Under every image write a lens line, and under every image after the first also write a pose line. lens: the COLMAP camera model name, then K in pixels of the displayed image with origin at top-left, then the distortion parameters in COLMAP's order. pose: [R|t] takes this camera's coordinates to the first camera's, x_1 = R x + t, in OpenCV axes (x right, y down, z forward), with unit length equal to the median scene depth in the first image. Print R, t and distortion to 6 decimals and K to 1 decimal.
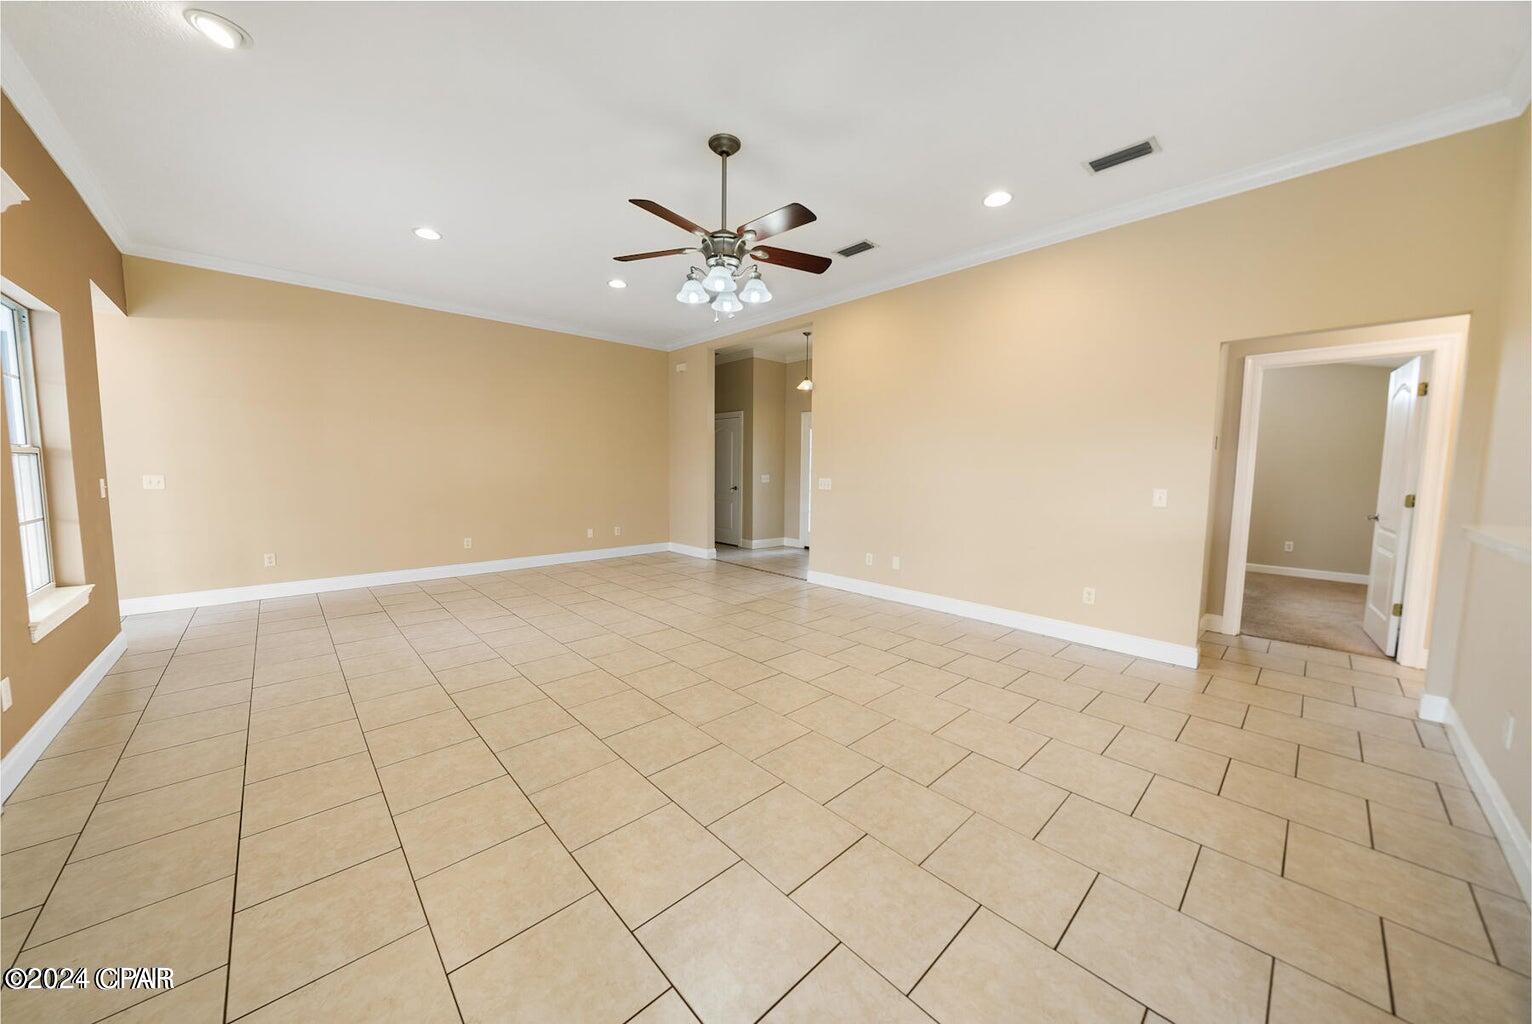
lens RADIAL K [[535.5, 0, 766.0], [0, 535.5, 512.0], [0, 0, 1]] dist [-0.001250, -0.000014]
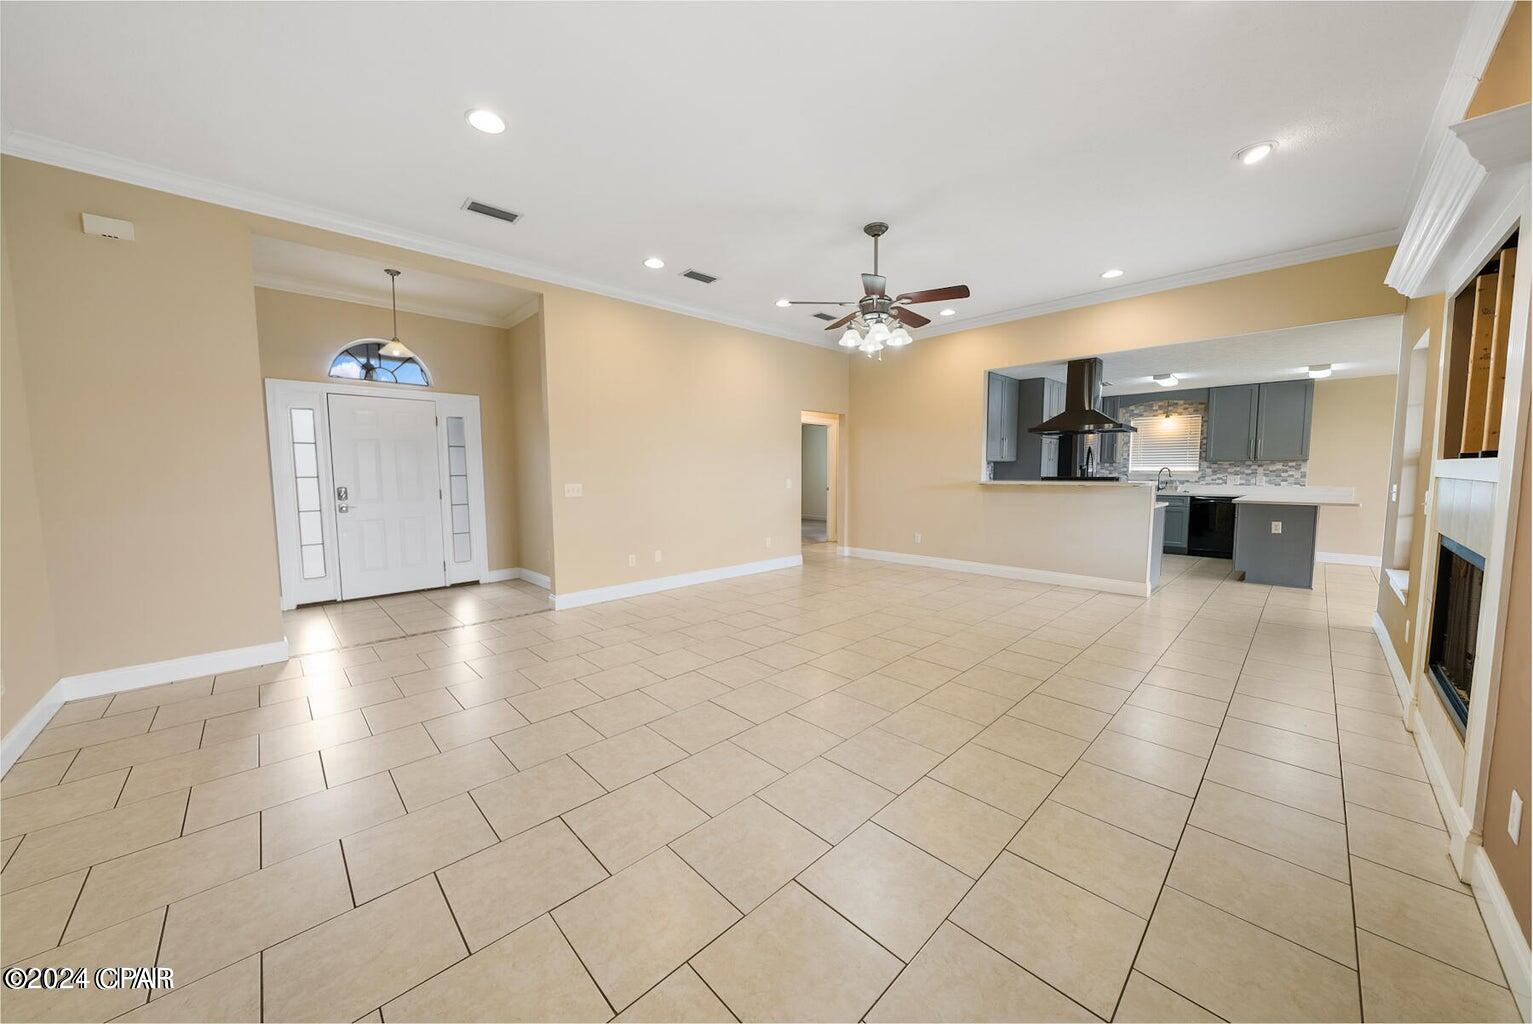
lens RADIAL K [[517.5, 0, 766.5], [0, 517.5, 512.0], [0, 0, 1]] dist [-0.000684, -0.000073]
pose [[-0.015240, -0.092010, 0.995641, -1.061182], [0.088744, 0.991703, 0.093005, -0.097913], [-0.995938, 0.089774, -0.006948, 1.003885]]
